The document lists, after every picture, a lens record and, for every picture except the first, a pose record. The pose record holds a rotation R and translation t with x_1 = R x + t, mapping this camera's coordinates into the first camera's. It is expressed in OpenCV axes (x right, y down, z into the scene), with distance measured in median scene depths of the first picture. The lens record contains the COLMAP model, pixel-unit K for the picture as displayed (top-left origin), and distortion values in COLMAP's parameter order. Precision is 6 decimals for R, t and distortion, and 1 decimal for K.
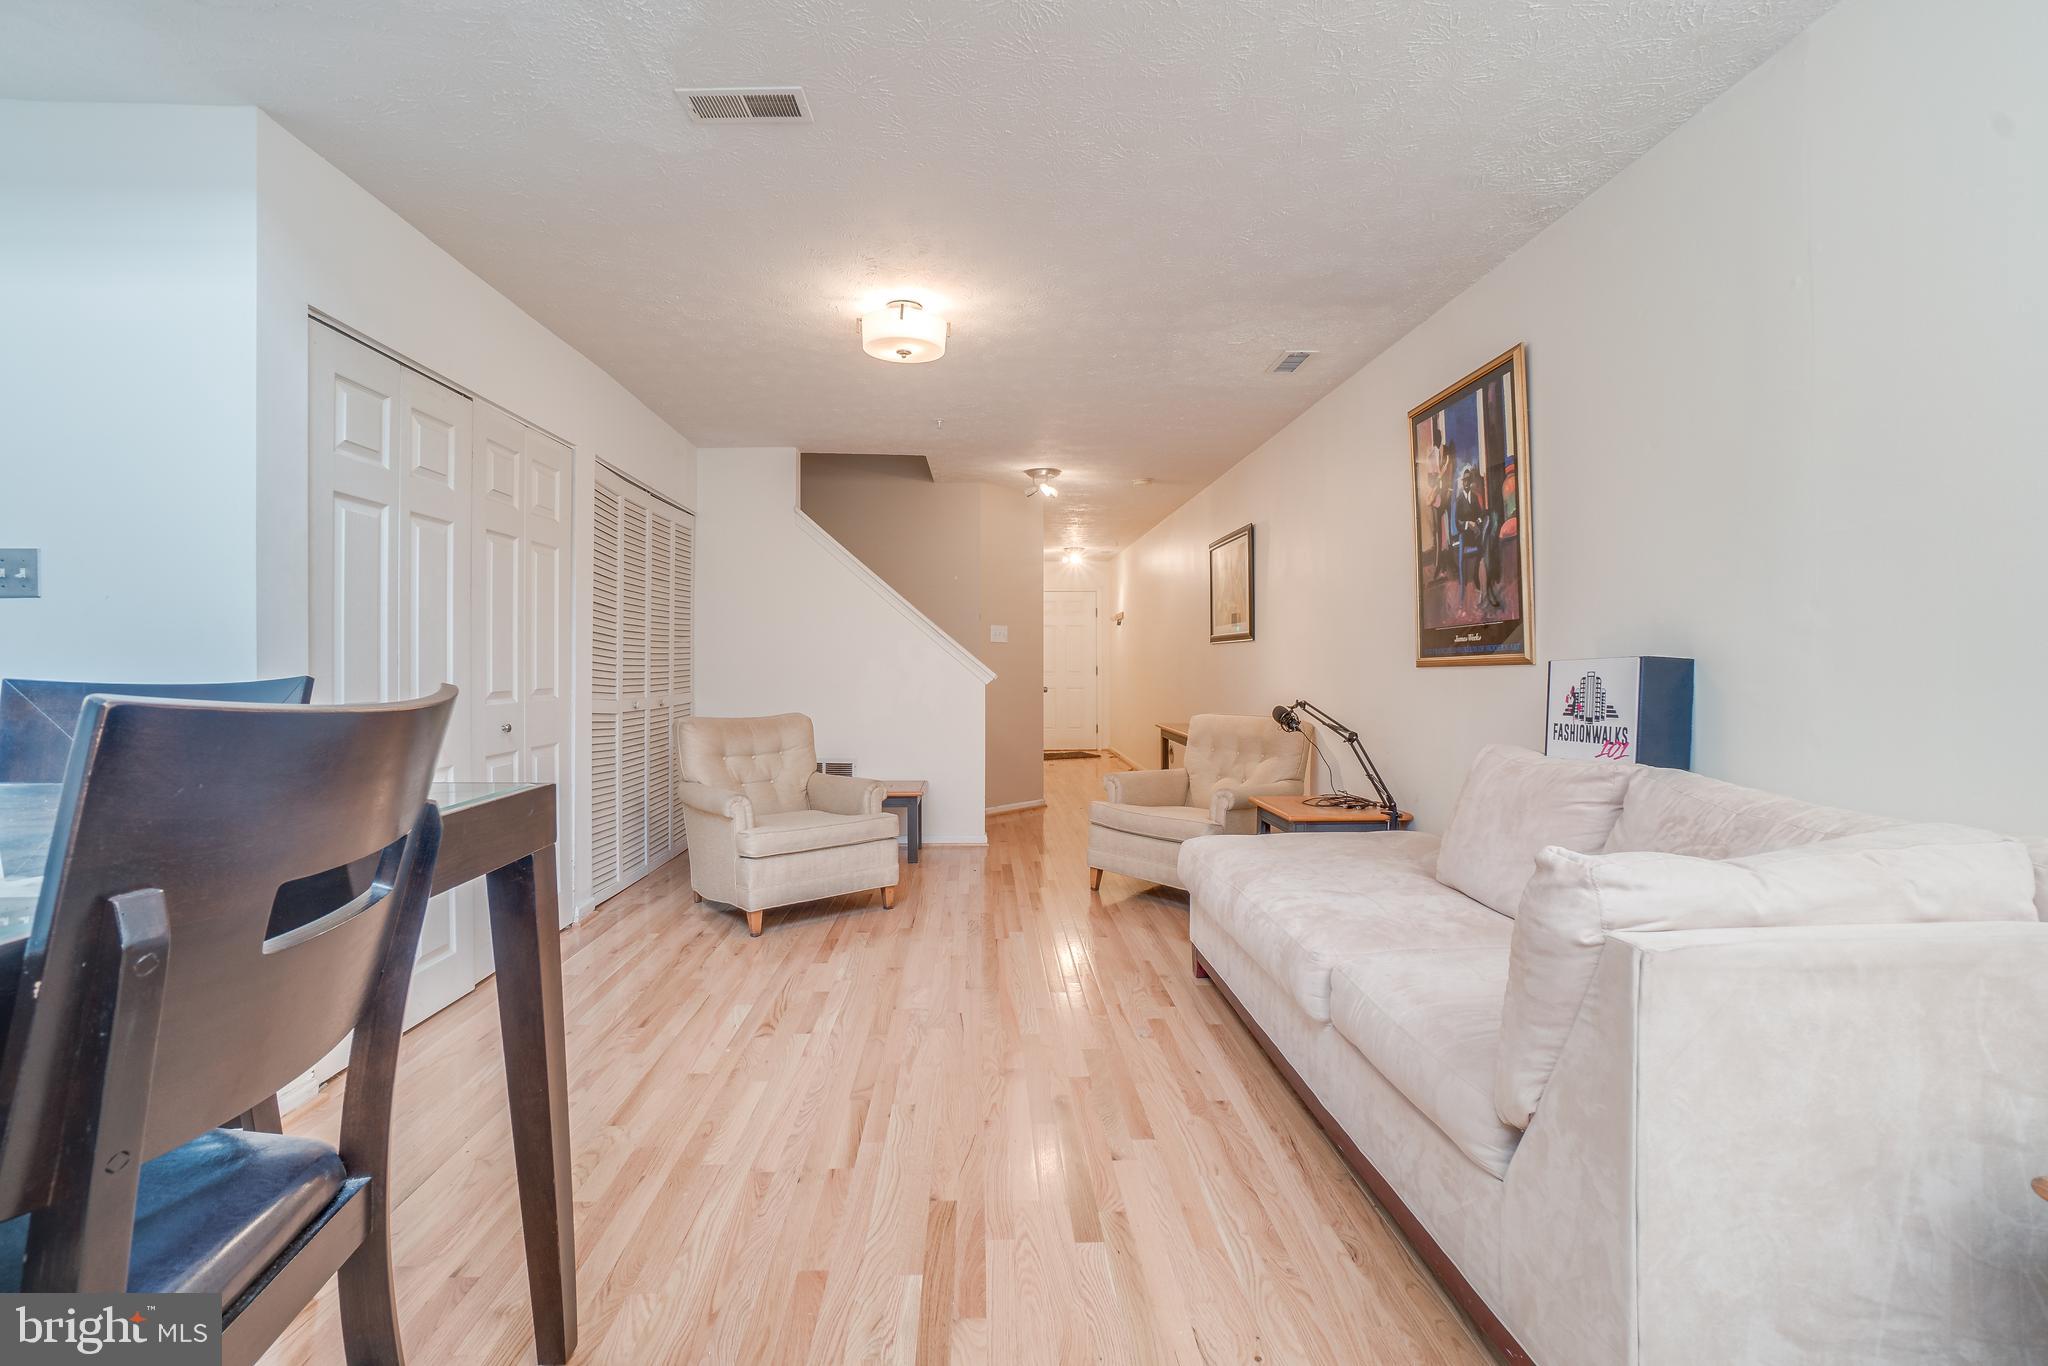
lens RADIAL K [[903.2, 0, 1017.3], [0, 903.2, 672.3], [0, 0, 1]] dist [-0.035953, 0.003930]
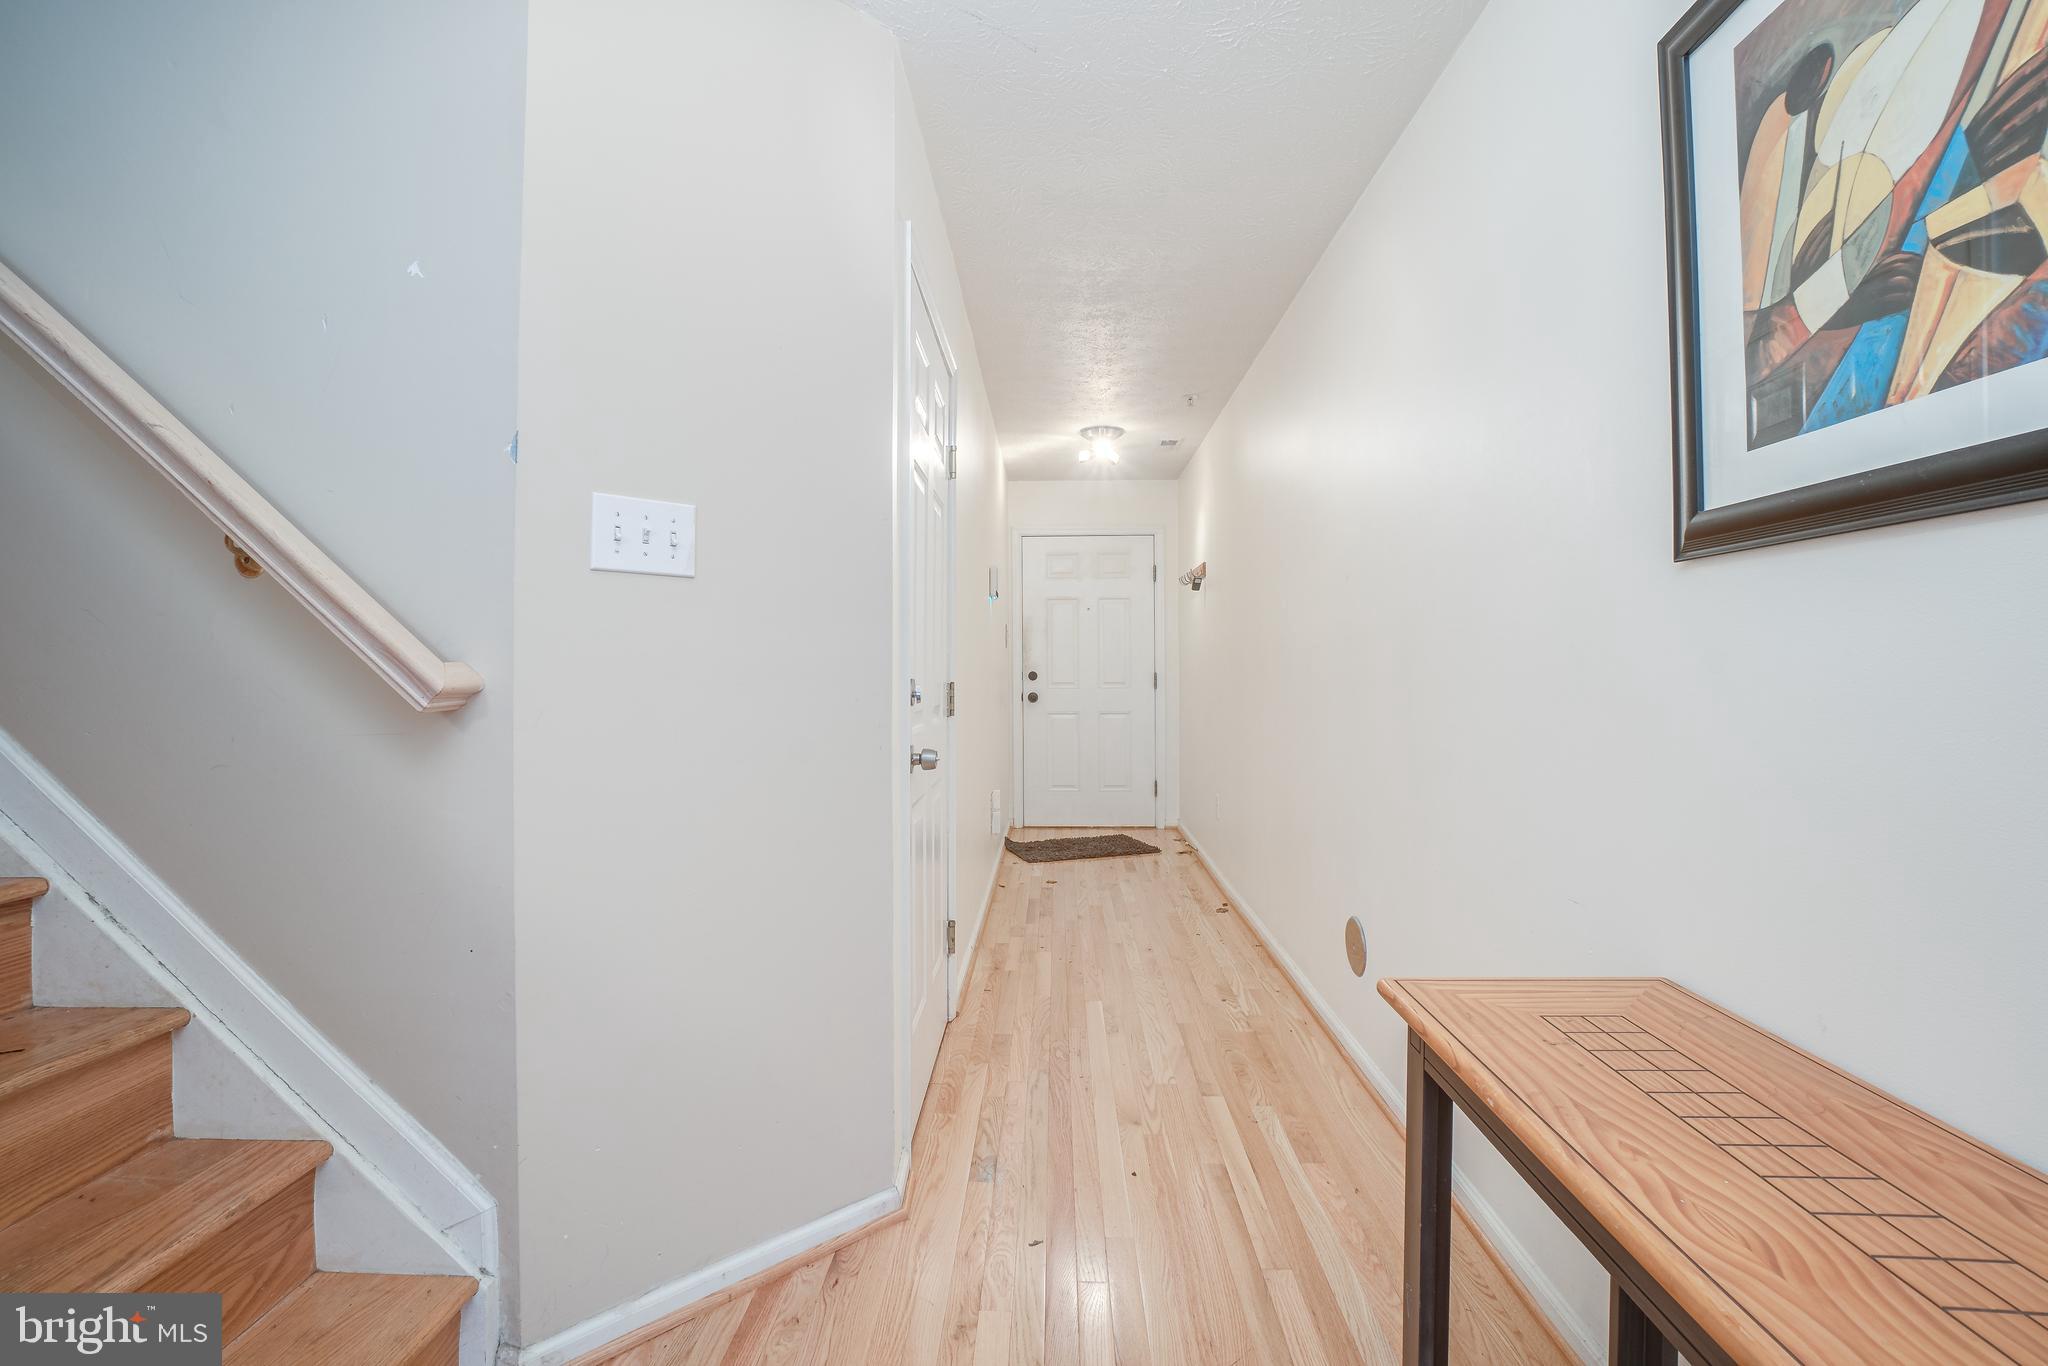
lens RADIAL K [[903.2, 0, 1023.9], [0, 903.2, 679.2], [0, 0, 1]] dist [-0.035953, 0.003930]
pose [[0.996409, 0.001103, -0.084659, 0.060150], [-0.000877, 0.999996, 0.002708, -0.004552], [0.084662, -0.002624, 0.996406, 0.498160]]
